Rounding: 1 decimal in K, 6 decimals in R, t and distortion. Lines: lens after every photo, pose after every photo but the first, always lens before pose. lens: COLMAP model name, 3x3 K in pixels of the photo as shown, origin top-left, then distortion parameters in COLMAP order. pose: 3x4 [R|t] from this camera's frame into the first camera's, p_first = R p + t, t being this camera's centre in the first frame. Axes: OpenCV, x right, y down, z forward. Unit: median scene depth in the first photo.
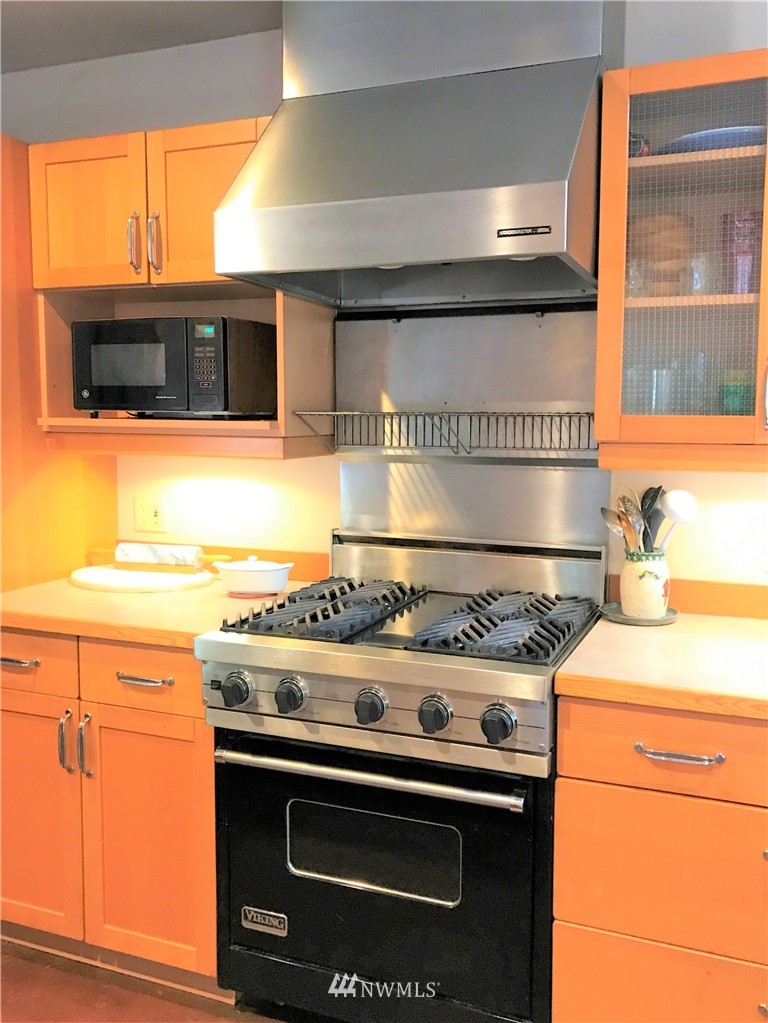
lens RADIAL K [[923.7, 0, 391.0], [0, 923.7, 518.6], [0, 0, 1]] dist [0.005639, 0.005334]
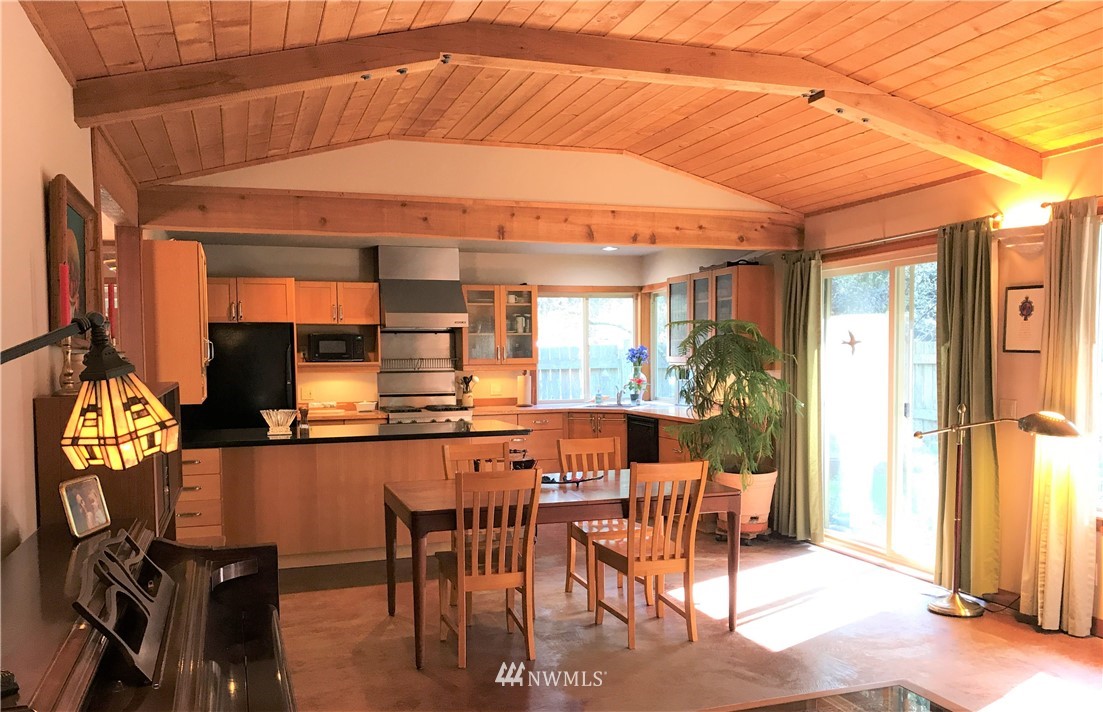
lens RADIAL K [[904.2, 0, 548.4], [0, 904.2, 408.7], [0, 0, 1]] dist [0.029301, -0.026855]
pose [[0.764309, -0.049557, 0.642943, -2.097072], [0.087069, 0.995843, -0.026747, 0.256271], [-0.638945, 0.076423, 0.765447, -2.375340]]
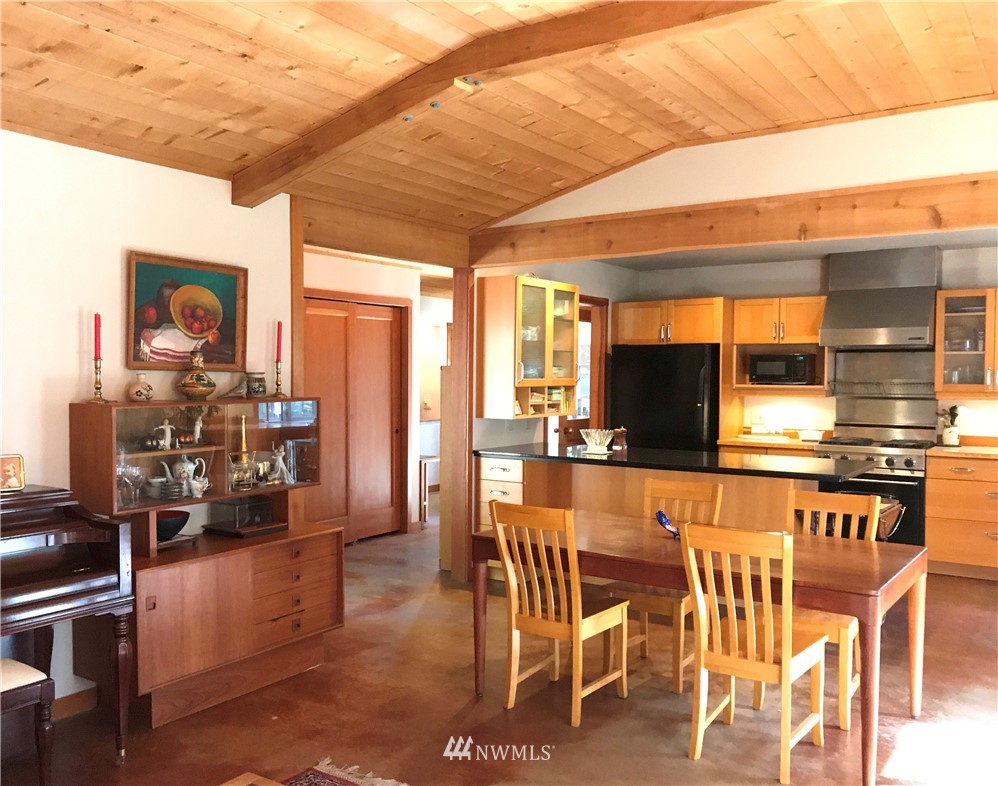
lens RADIAL K [[900.5, 0, 437.3], [0, 900.5, 406.3], [0, 0, 1]] dist [0.035914, -0.042468]
pose [[0.968465, 0.010168, -0.248942, -0.699821], [-0.030232, 0.996580, -0.076905, 0.272724], [0.247308, 0.082006, 0.965460, -2.596751]]
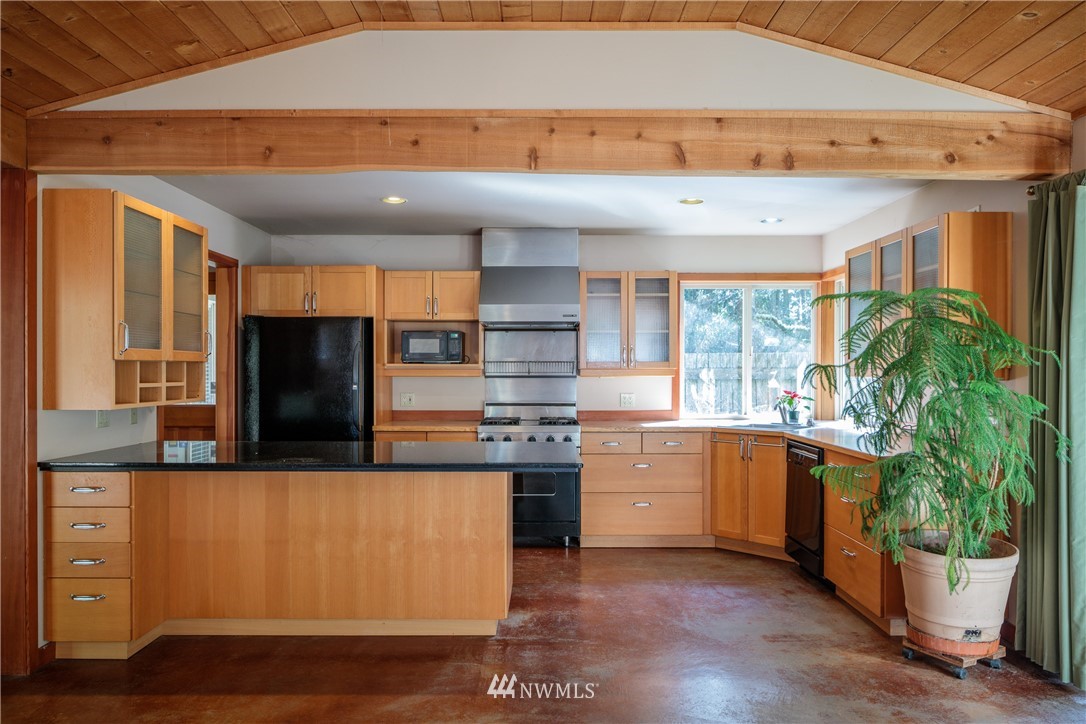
lens RADIAL K [[741.7, 0, 545.1], [0, 741.7, 377.4], [0, 0, 1]] dist [-0.018448, 0.010847]
pose [[0.929824, -0.004216, 0.367982, -0.904731], [0.043123, 0.994294, -0.097572, 0.209562], [-0.365470, 0.106593, 0.924700, -1.516661]]
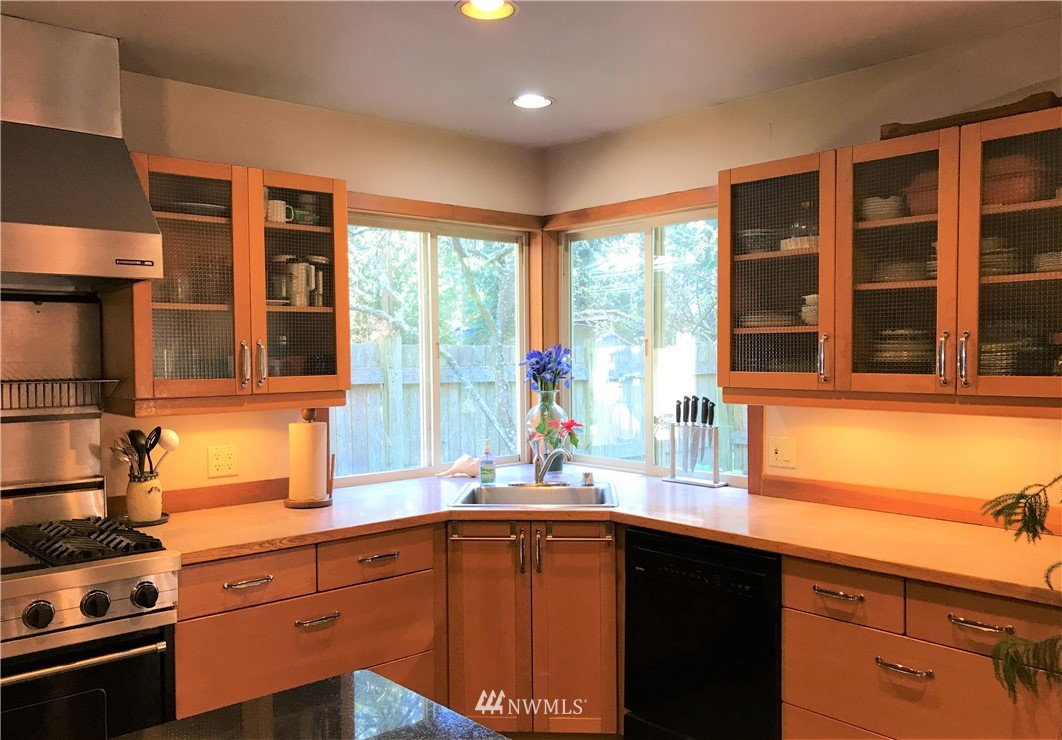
lens RADIAL K [[892.6, 0, 536.0], [0, 892.6, 374.1], [0, 0, 1]] dist [0.003391, -0.007201]
pose [[0.446440, -0.026124, 0.894432, -0.688447], [0.112768, 0.993247, -0.027277, -0.012666], [-0.887679, 0.113041, 0.446371, -0.166672]]
